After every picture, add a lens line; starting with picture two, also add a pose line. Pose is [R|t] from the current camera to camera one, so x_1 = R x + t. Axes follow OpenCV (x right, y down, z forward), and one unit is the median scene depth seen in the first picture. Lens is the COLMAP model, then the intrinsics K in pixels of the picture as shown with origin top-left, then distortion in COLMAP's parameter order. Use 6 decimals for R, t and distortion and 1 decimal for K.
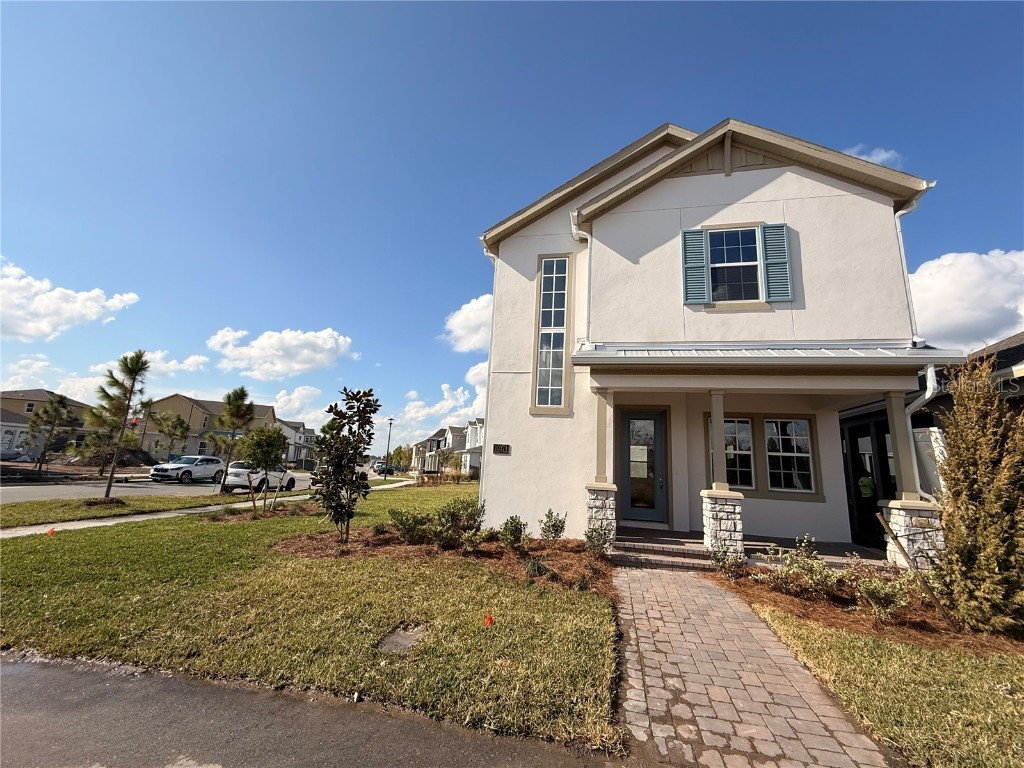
lens RADIAL K [[438.3, 0, 513.3], [0, 438.3, 371.8], [0, 0, 1]] dist [0.020064, 0.000017]
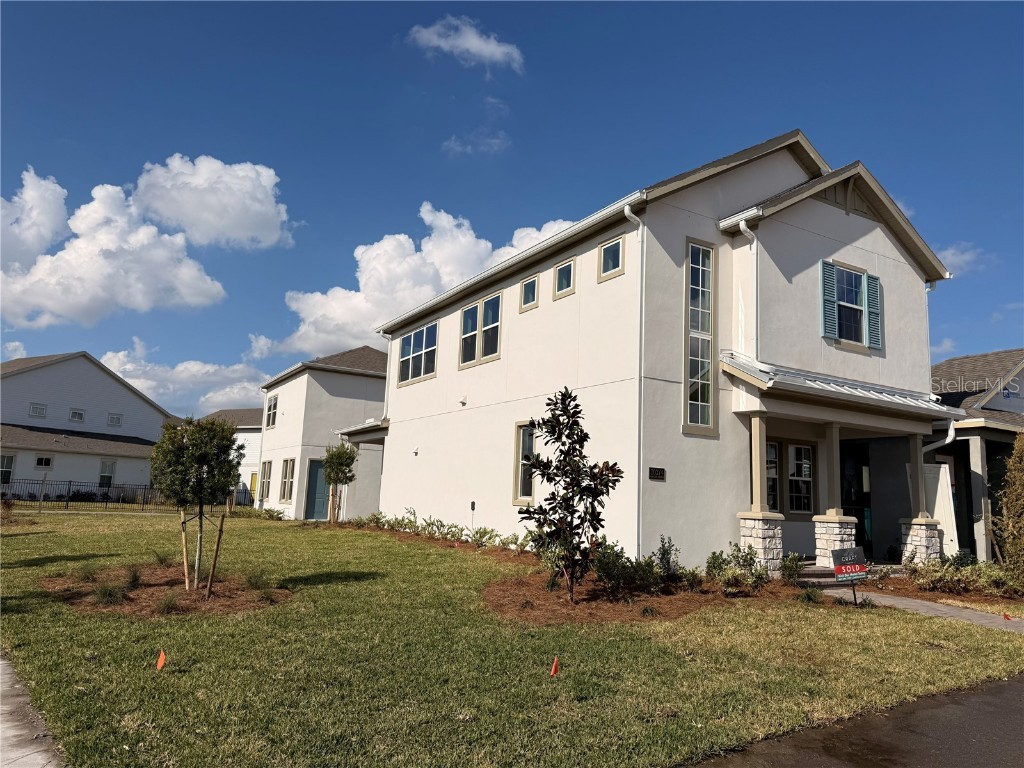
lens RADIAL K [[720.6, 0, 512.0], [0, 720.6, 384.0], [0, 0, 1]] dist [0.005334, -0.000123]
pose [[0.740527, 0.087429, 0.666315, -1.199788], [-0.155949, 0.986792, 0.043839, -0.006152], [-0.653682, -0.136375, 0.744380, 0.208990]]
